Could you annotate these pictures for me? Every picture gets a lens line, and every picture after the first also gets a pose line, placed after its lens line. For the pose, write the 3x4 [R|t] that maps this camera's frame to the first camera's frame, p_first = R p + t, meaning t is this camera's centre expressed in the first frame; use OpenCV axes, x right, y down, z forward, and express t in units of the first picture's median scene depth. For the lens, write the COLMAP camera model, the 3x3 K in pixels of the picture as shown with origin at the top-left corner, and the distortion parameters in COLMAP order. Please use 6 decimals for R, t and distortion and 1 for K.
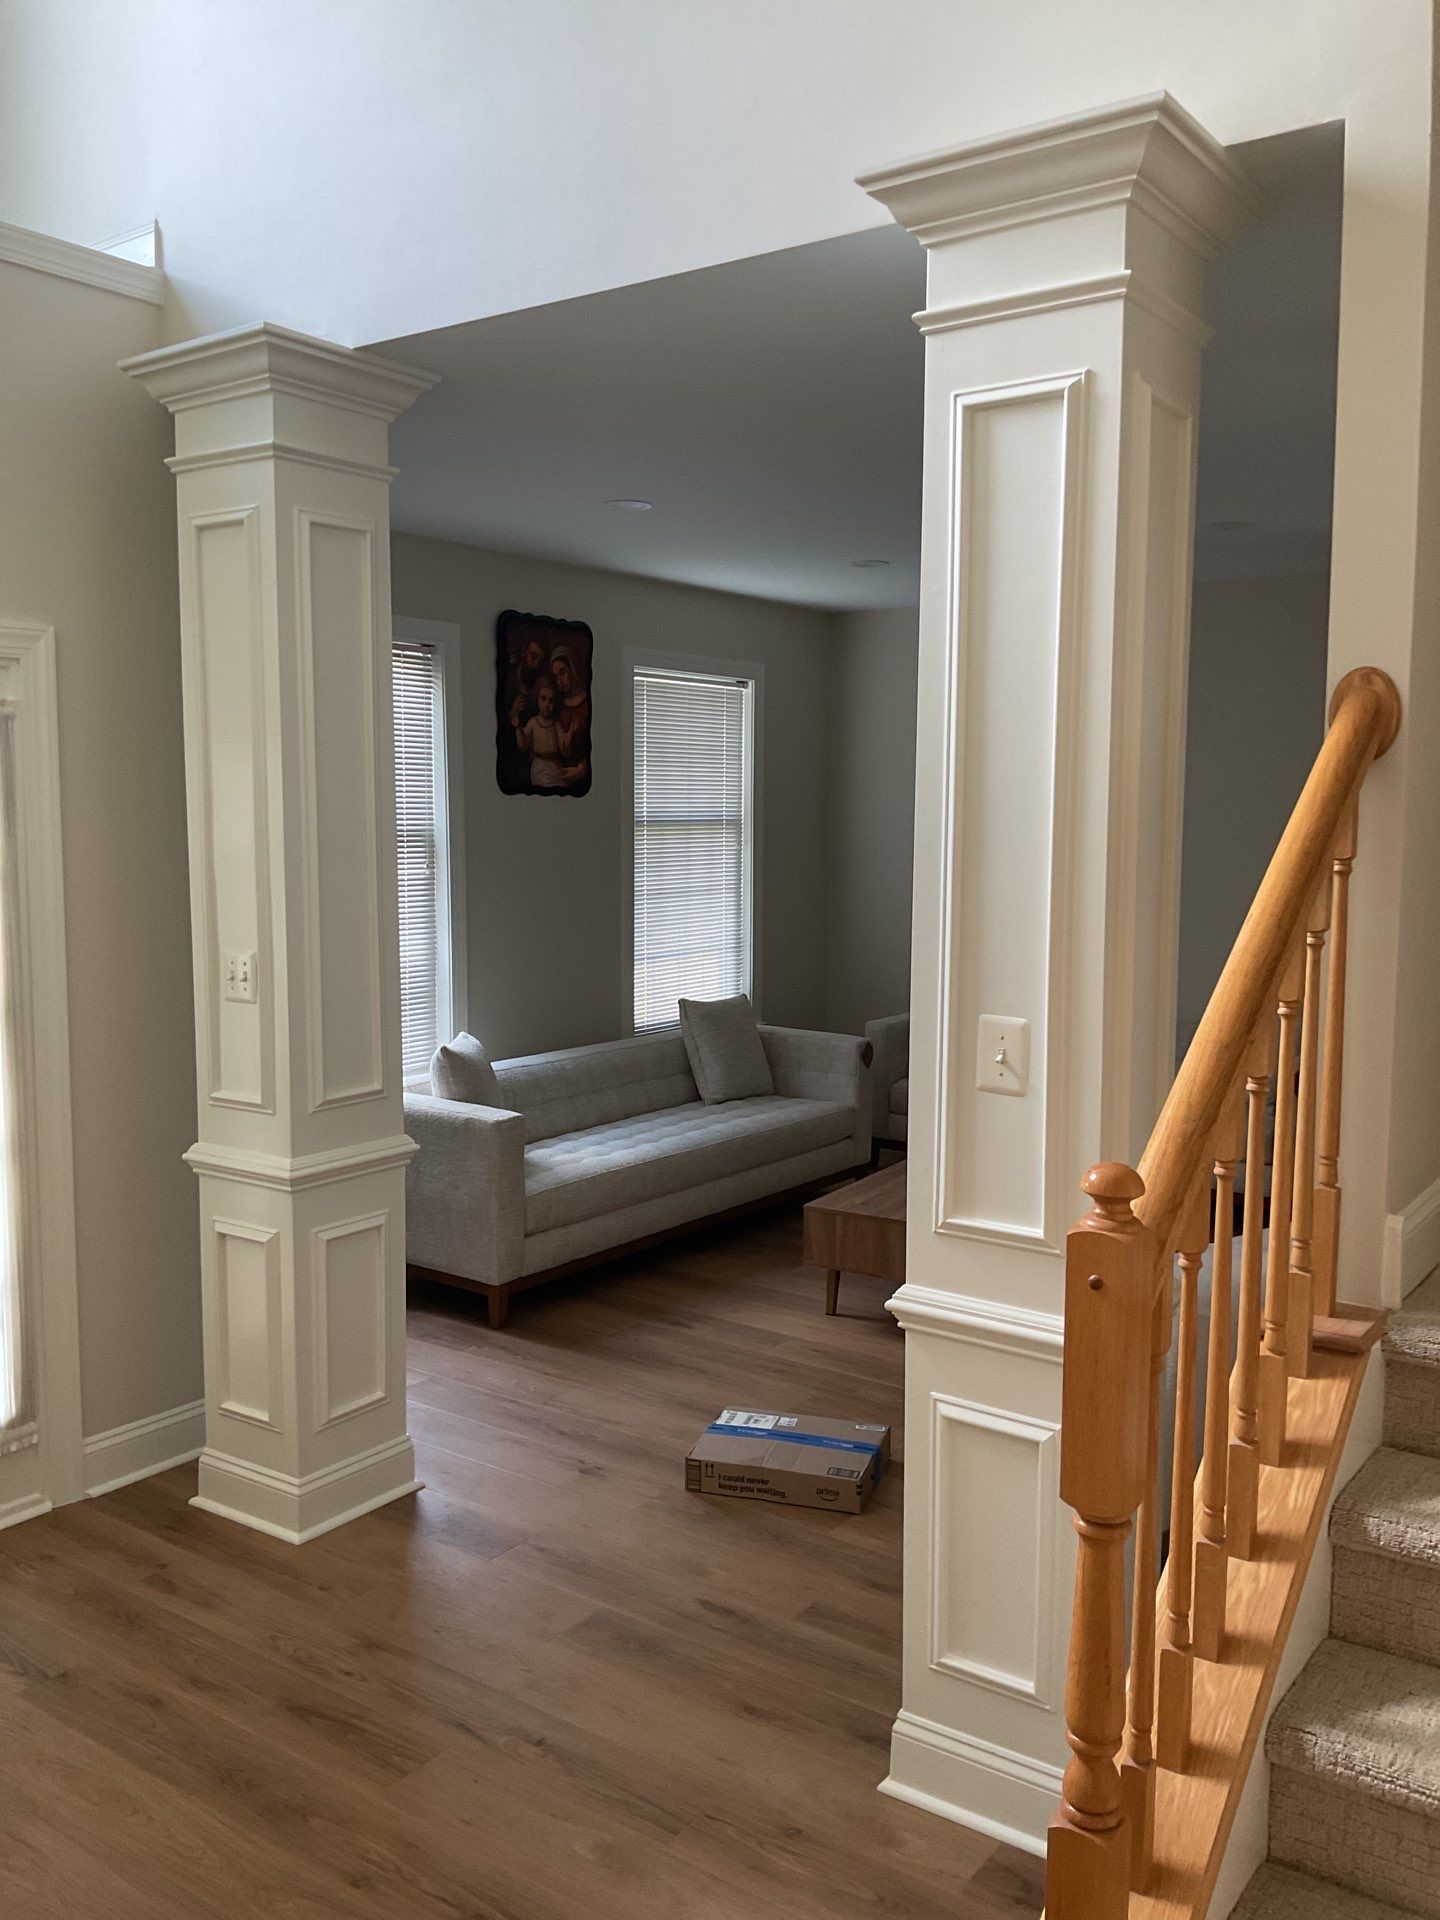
lens RADIAL K [[1559.6, 0, 711.6], [0, 1559.6, 968.9], [0, 0, 1]] dist [0.044014, -0.093674]
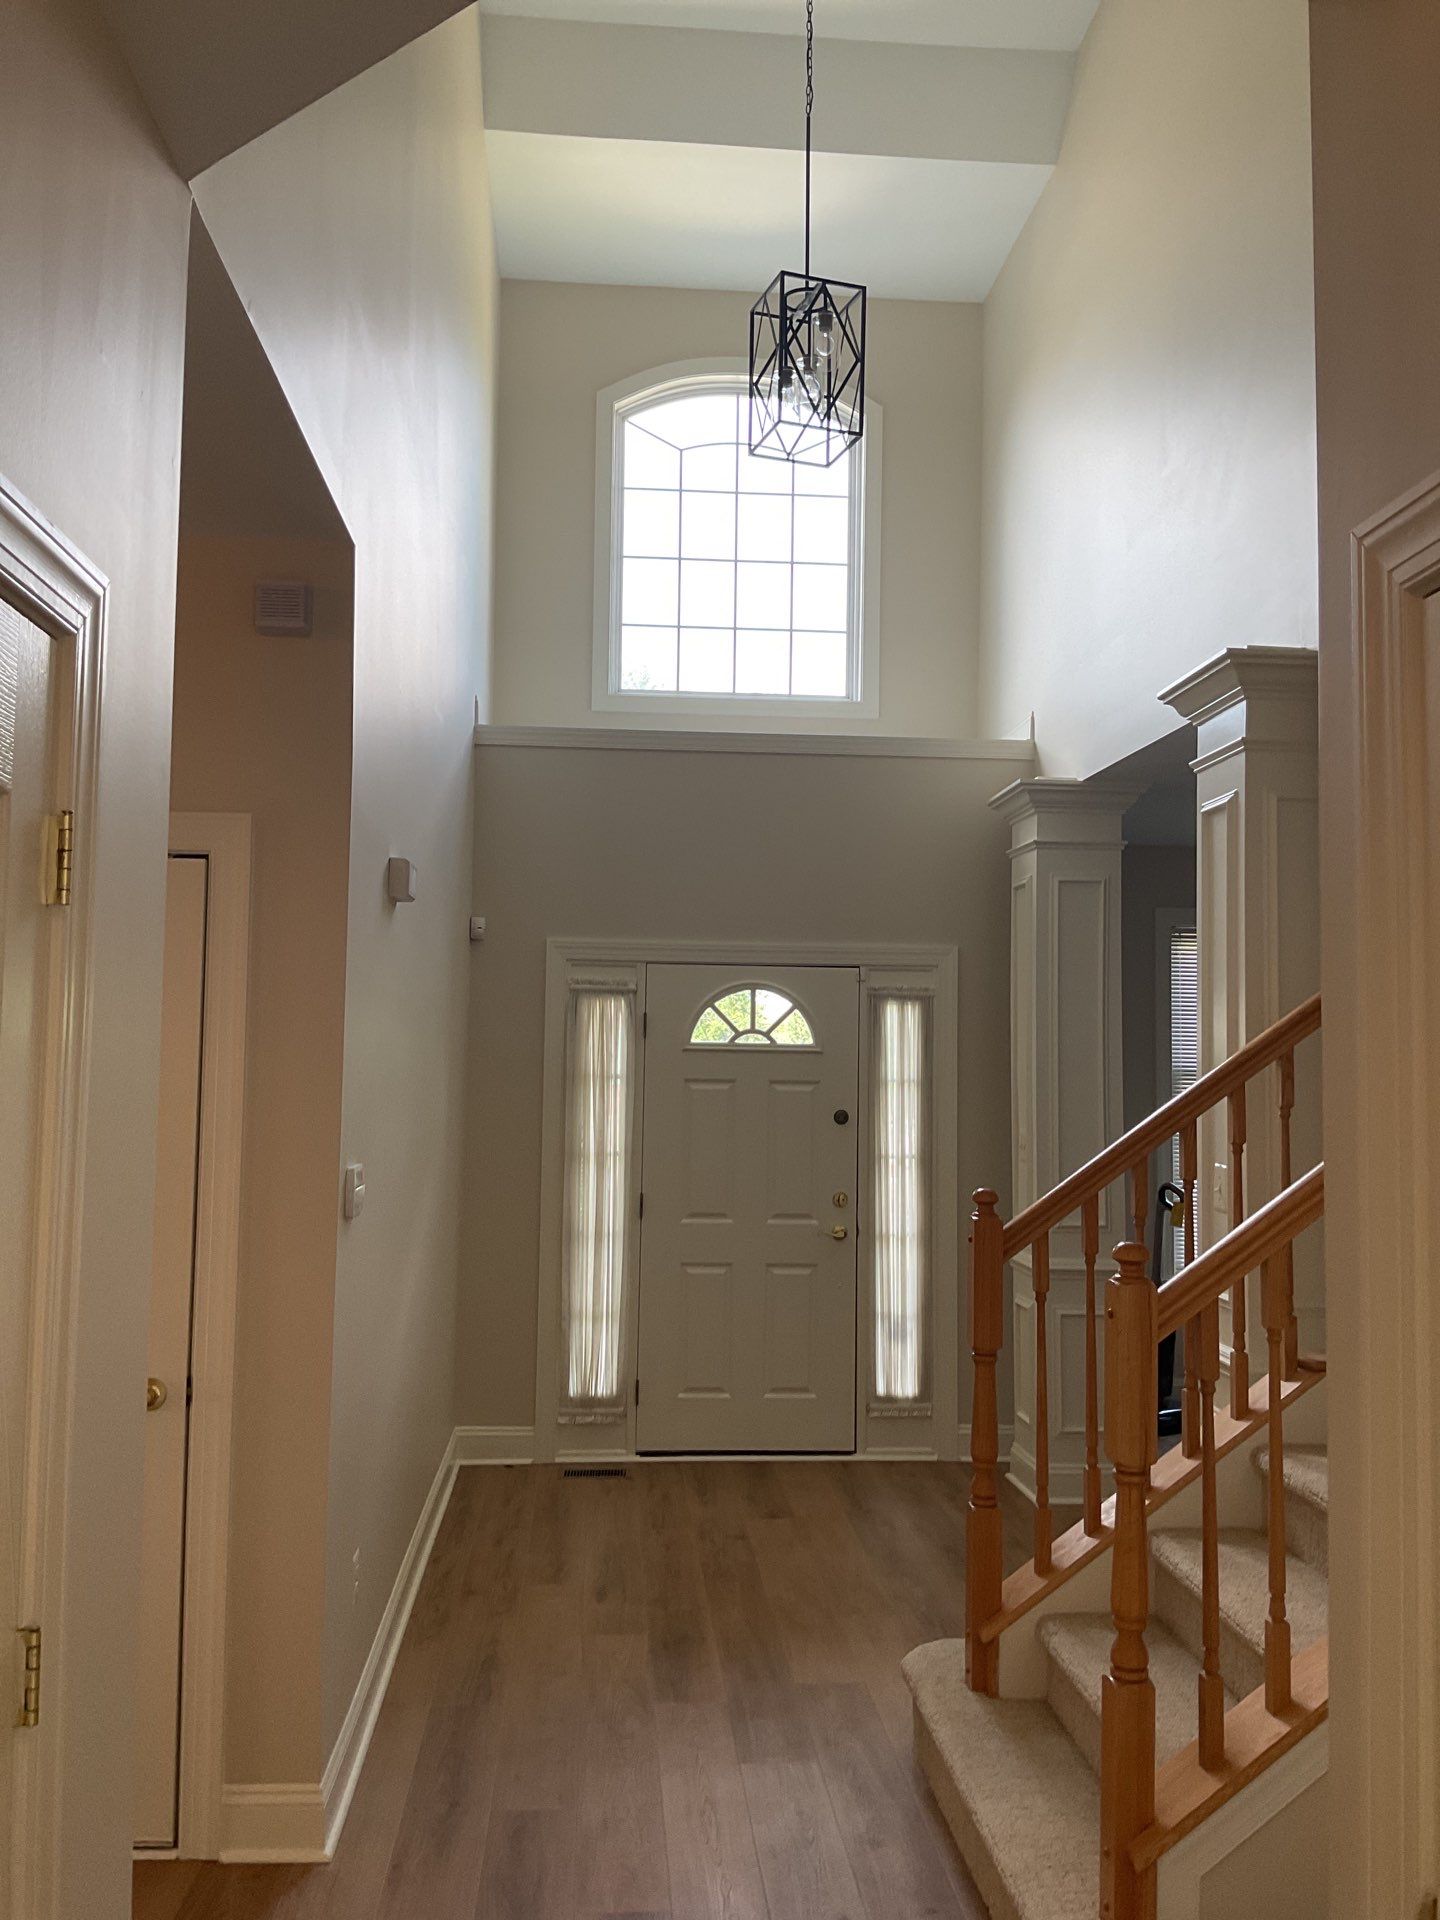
lens RADIAL K [[1559.6, 0, 722.5], [0, 1559.6, 960.7], [0, 0, 1]] dist [0.044014, -0.093674]
pose [[0.629893, -0.039542, -0.775675, 0.964775], [-0.096304, 0.987020, -0.128521, 0.066722], [0.770688, 0.155655, 0.617909, -0.384630]]
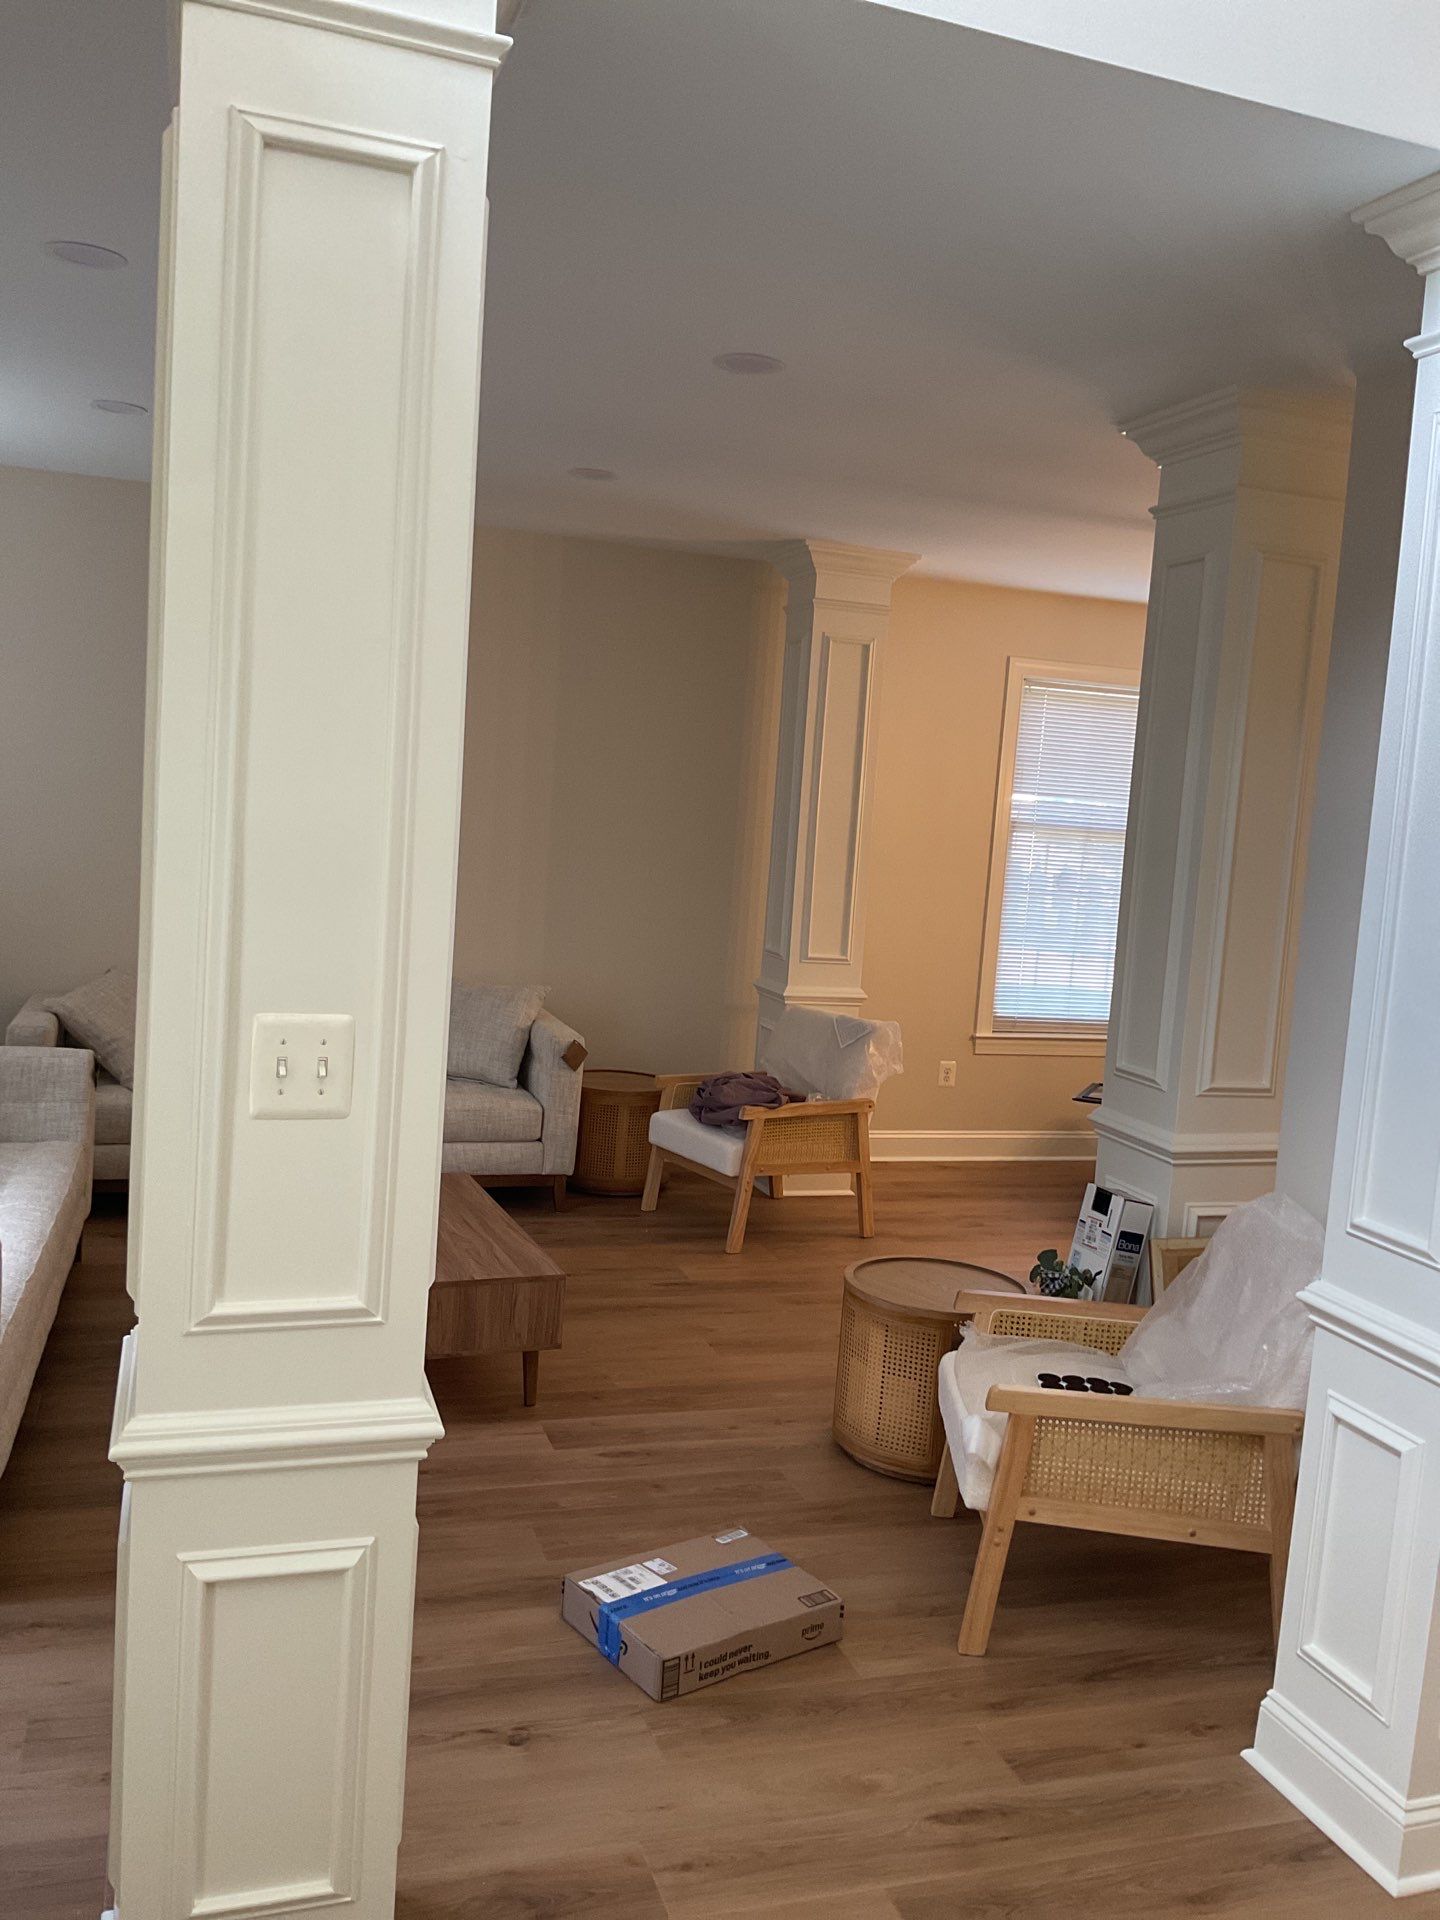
lens RADIAL K [[1559.6, 0, 720.2], [0, 1559.6, 967.3], [0, 0, 1]] dist [0.044014, -0.093674]
pose [[0.568662, -0.038048, 0.821691, -0.769795], [0.003871, 0.999042, 0.043581, -0.060001], [-0.822562, -0.021602, 0.568265, 0.728202]]
